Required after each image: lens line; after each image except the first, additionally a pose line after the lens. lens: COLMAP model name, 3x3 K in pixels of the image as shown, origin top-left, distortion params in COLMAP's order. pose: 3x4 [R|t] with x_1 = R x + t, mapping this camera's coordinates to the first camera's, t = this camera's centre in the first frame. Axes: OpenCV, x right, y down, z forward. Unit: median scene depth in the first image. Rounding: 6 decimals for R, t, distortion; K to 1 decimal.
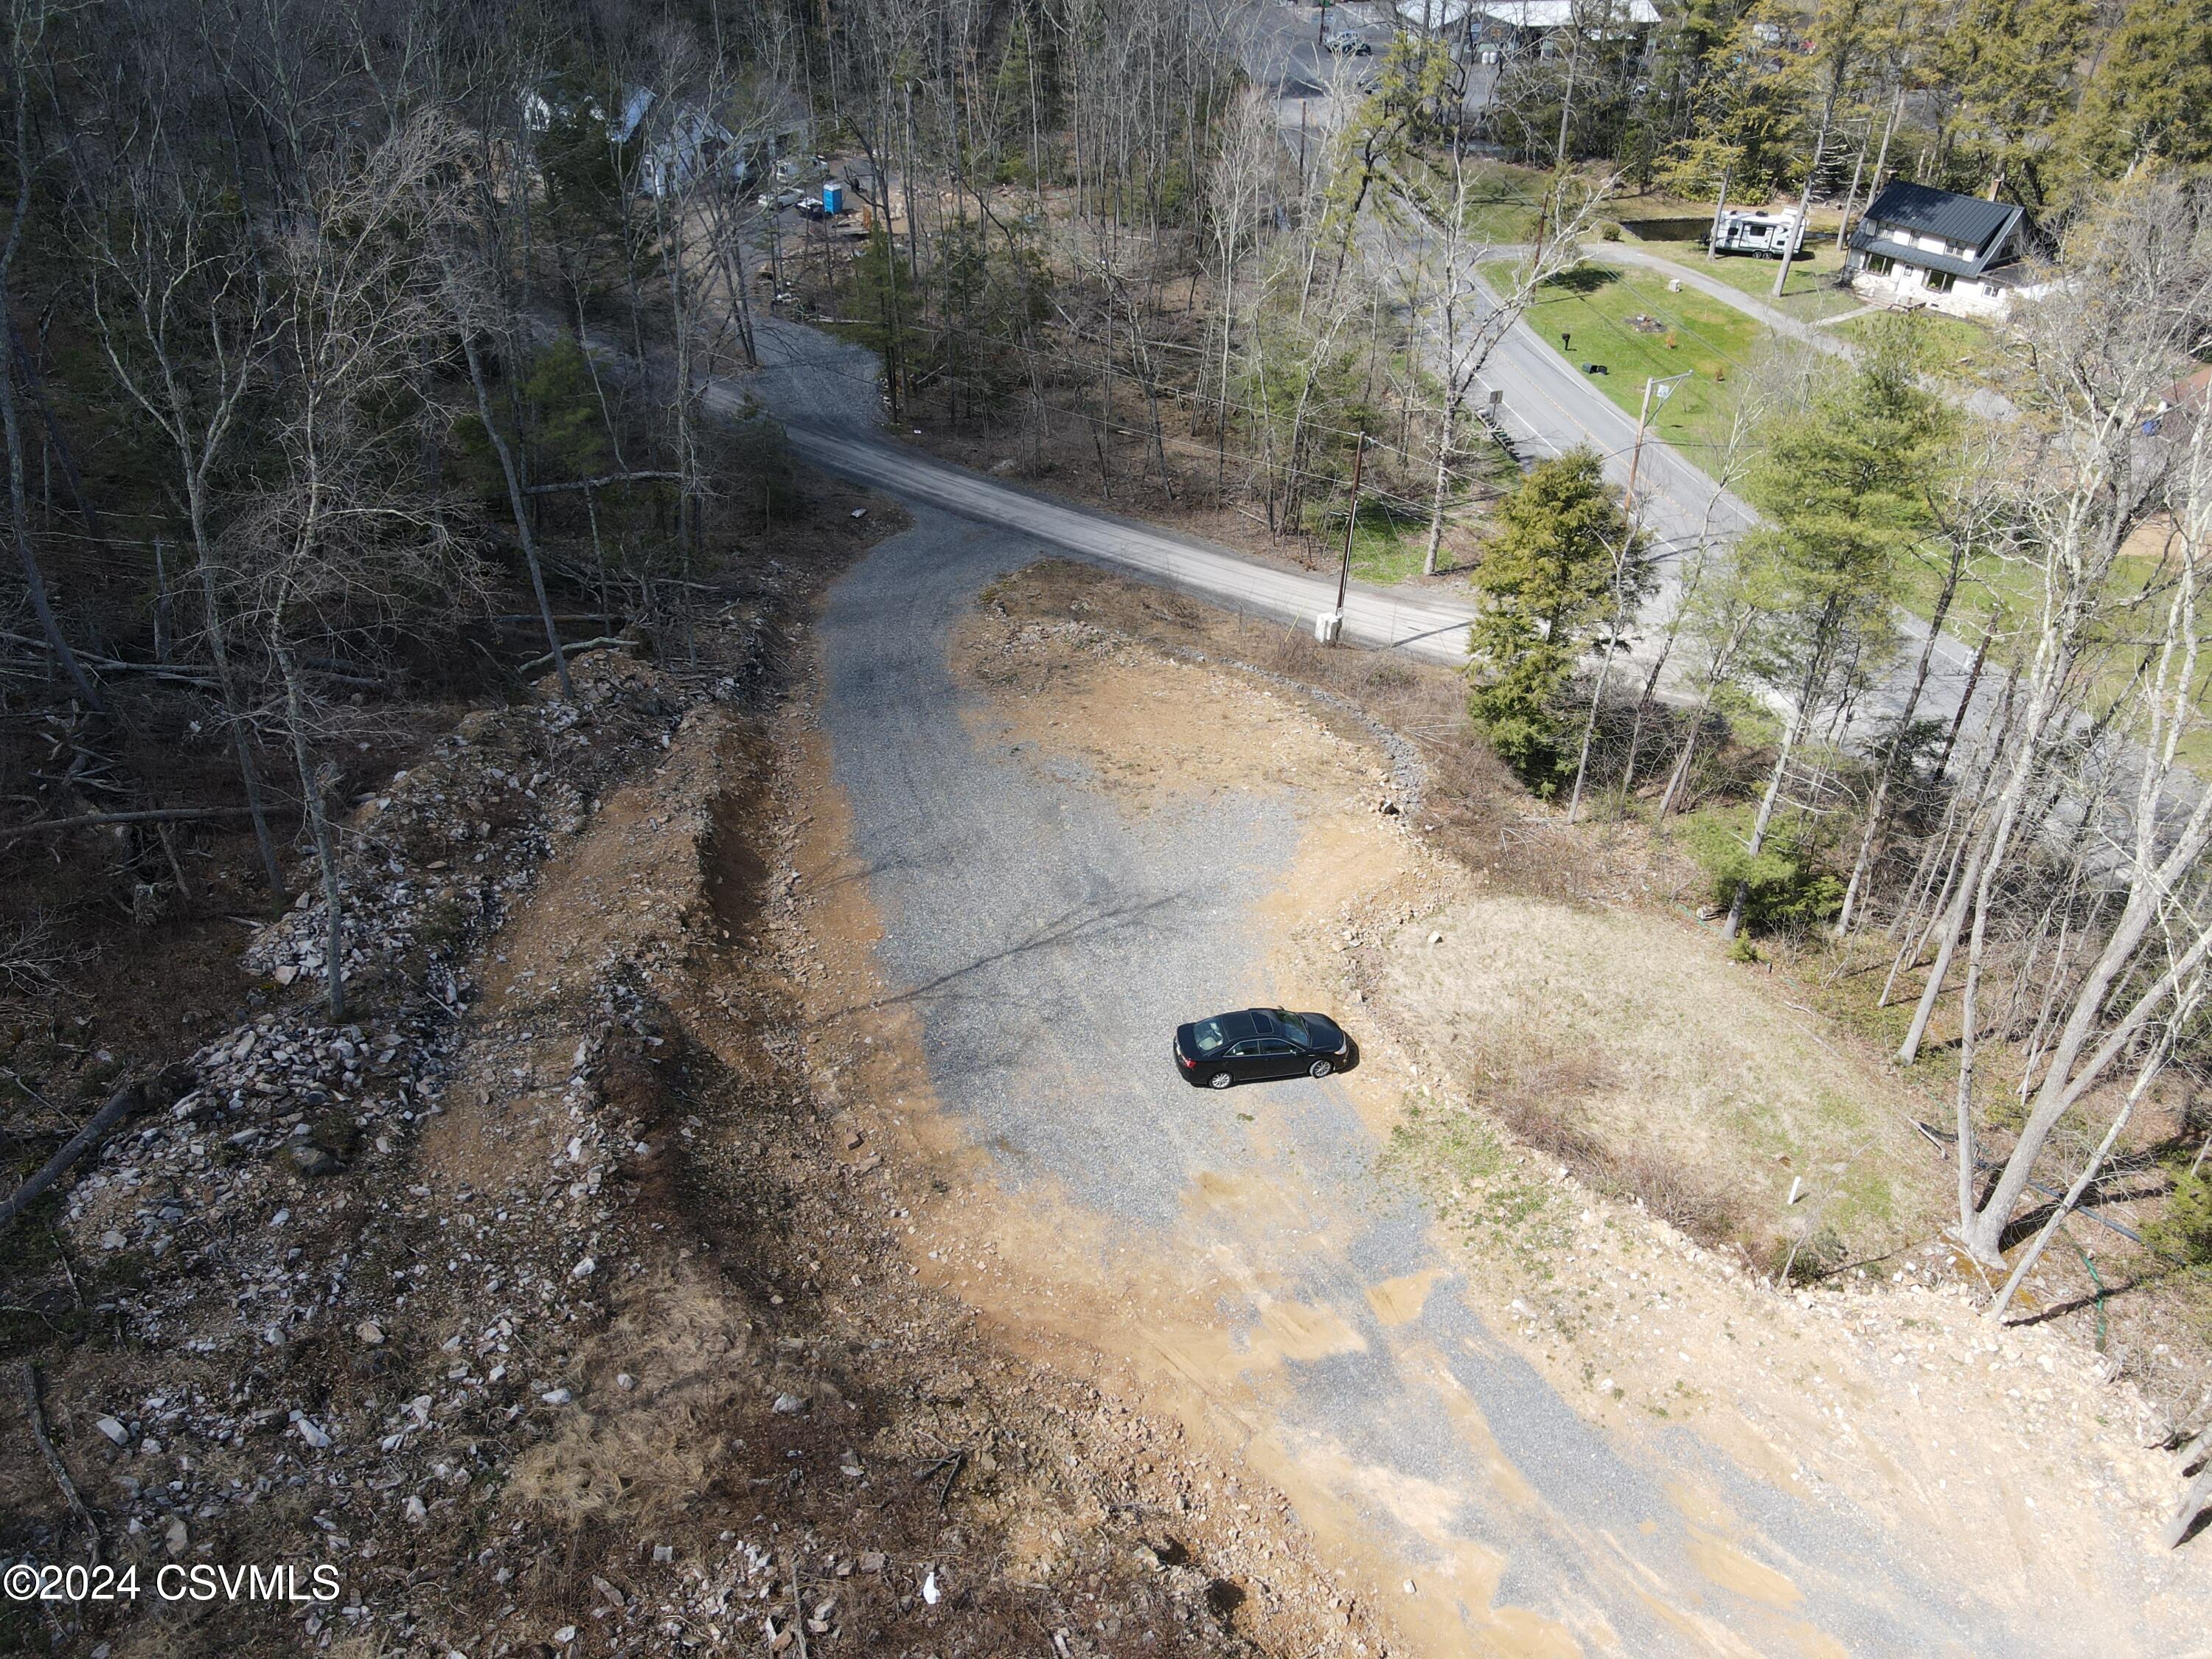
lens RADIAL K [[1546.1, 0, 1100.7], [0, 1546.1, 851.4], [0, 0, 1]] dist [-0.006495, 0.031770]
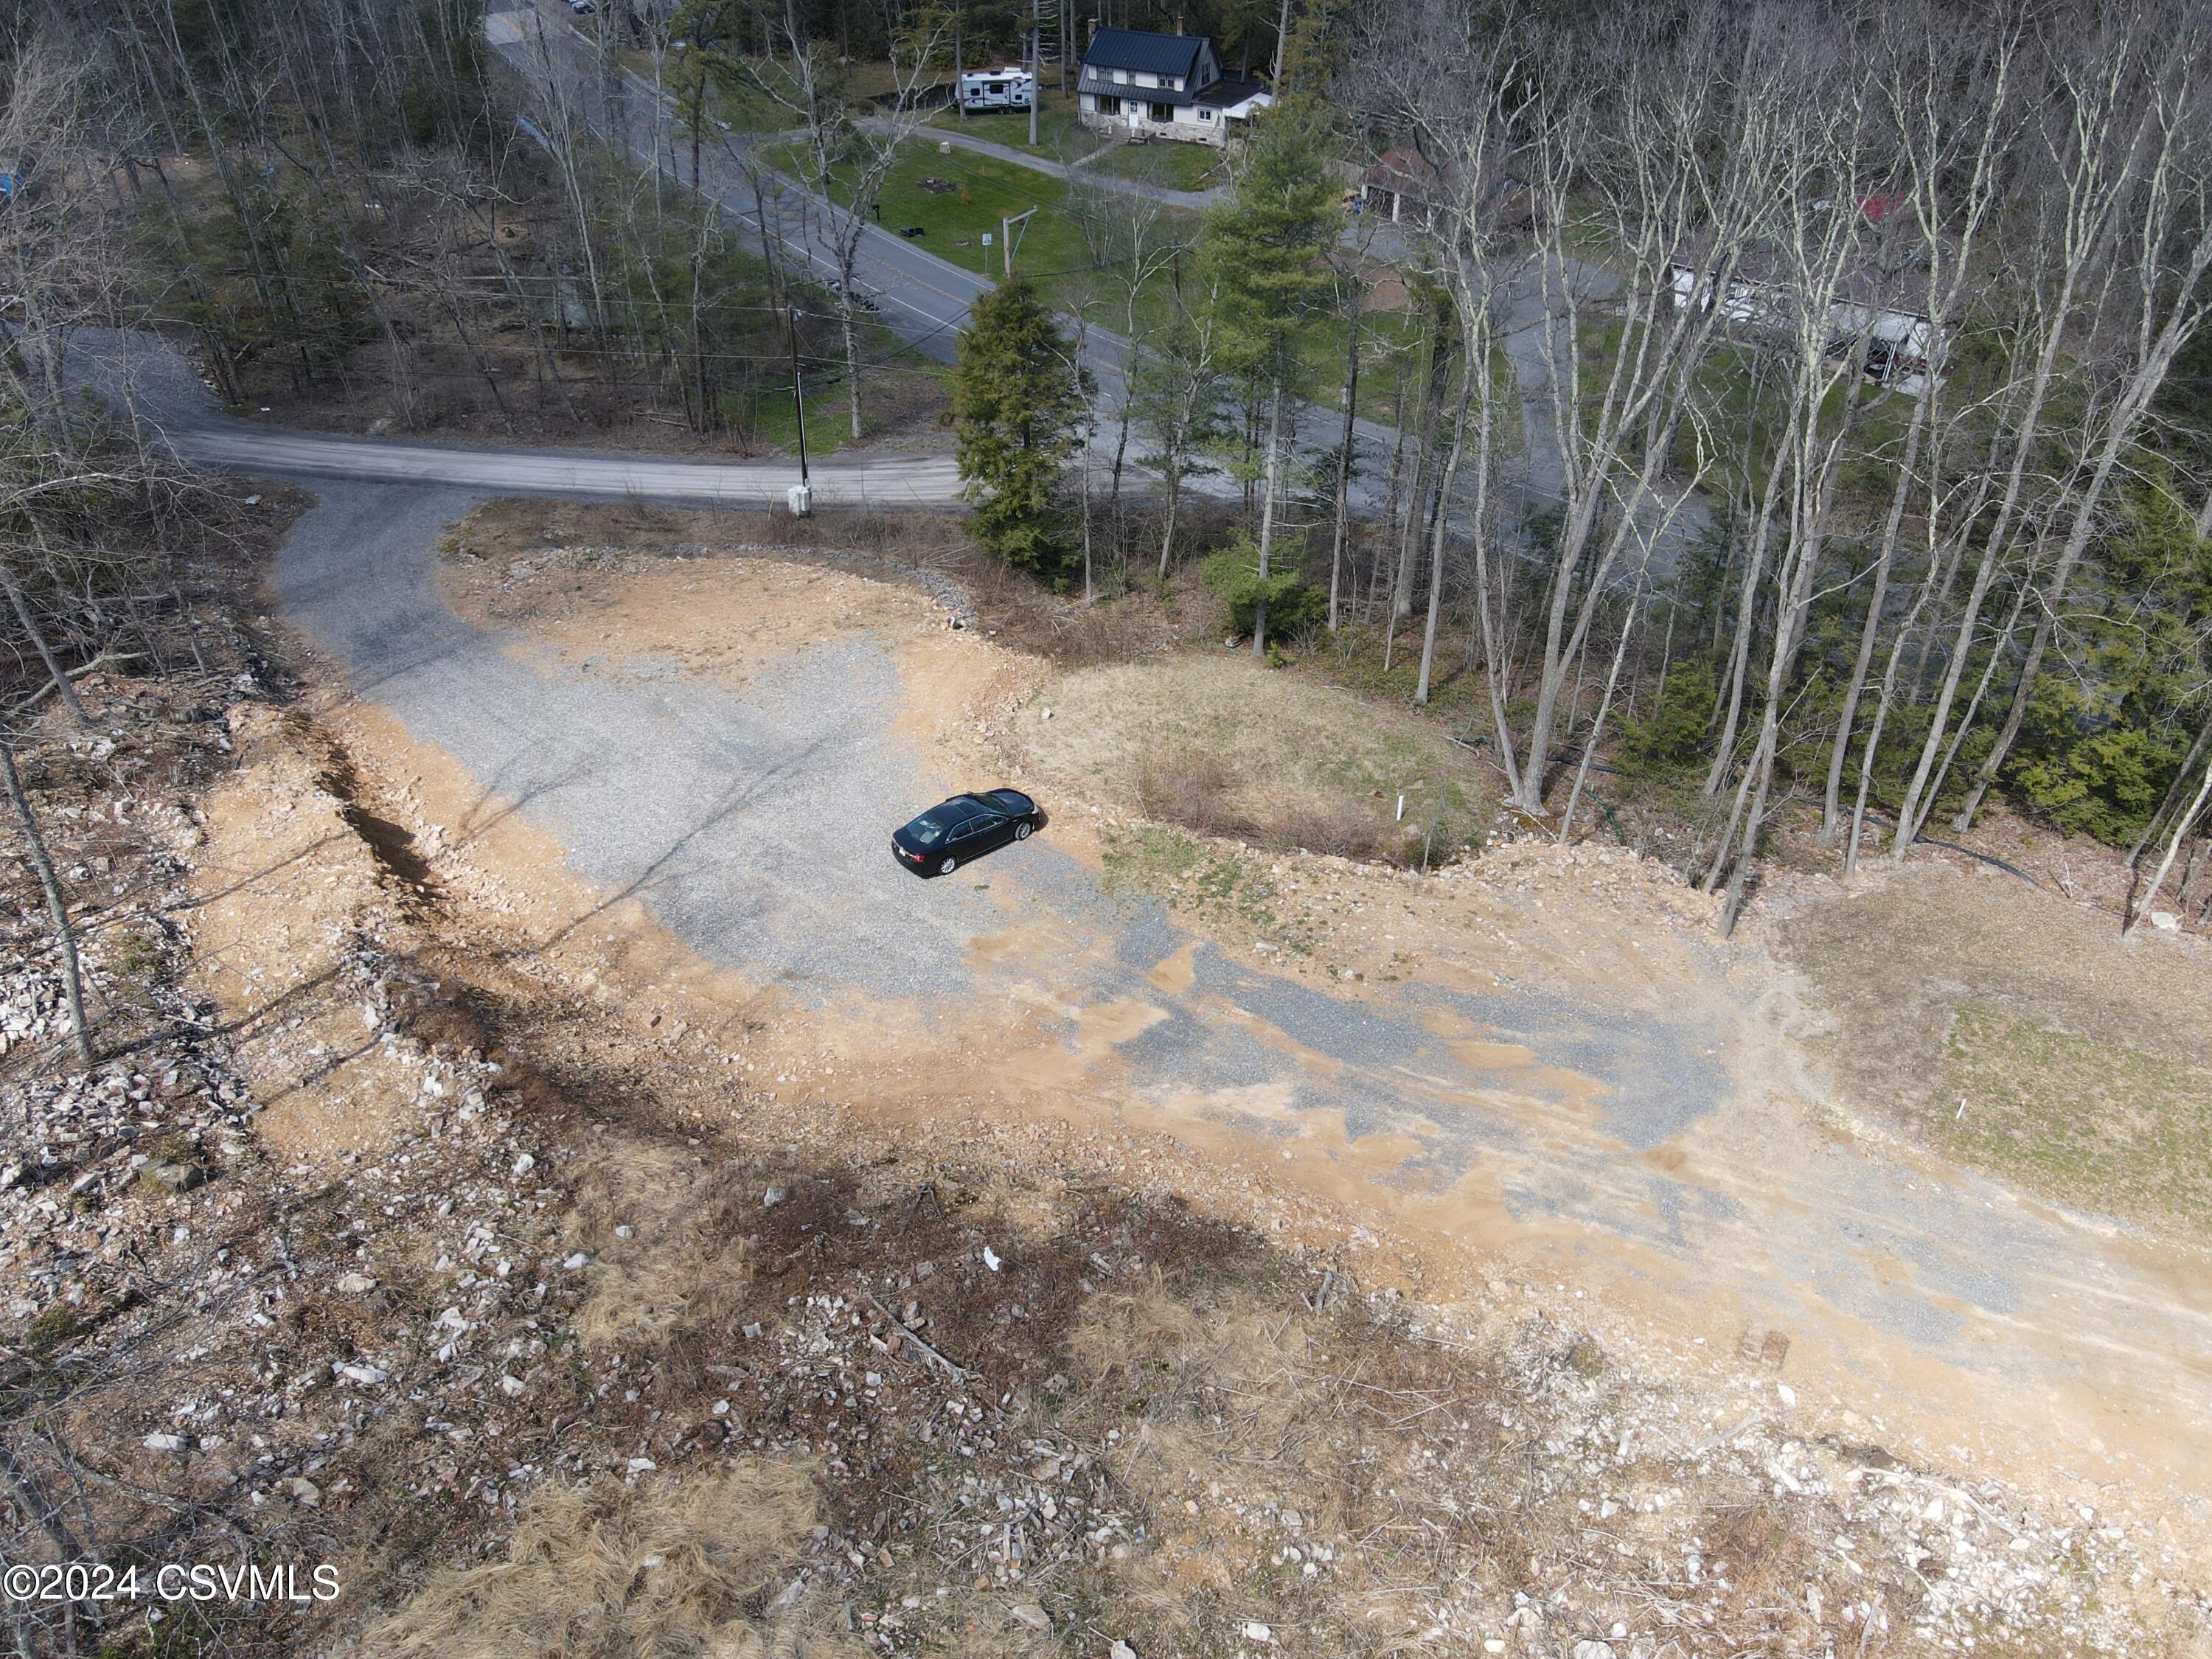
lens RADIAL K [[1516.5, 0, 1106.0], [0, 1516.5, 829.5], [0, 0, 1]] dist [-0.027374, 0.049803]
pose [[0.888977, -0.296095, 0.349353, -0.215705], [0.277754, 0.955142, 0.102748, 0.047769], [-0.364104, 0.005693, 0.931341, -0.061451]]
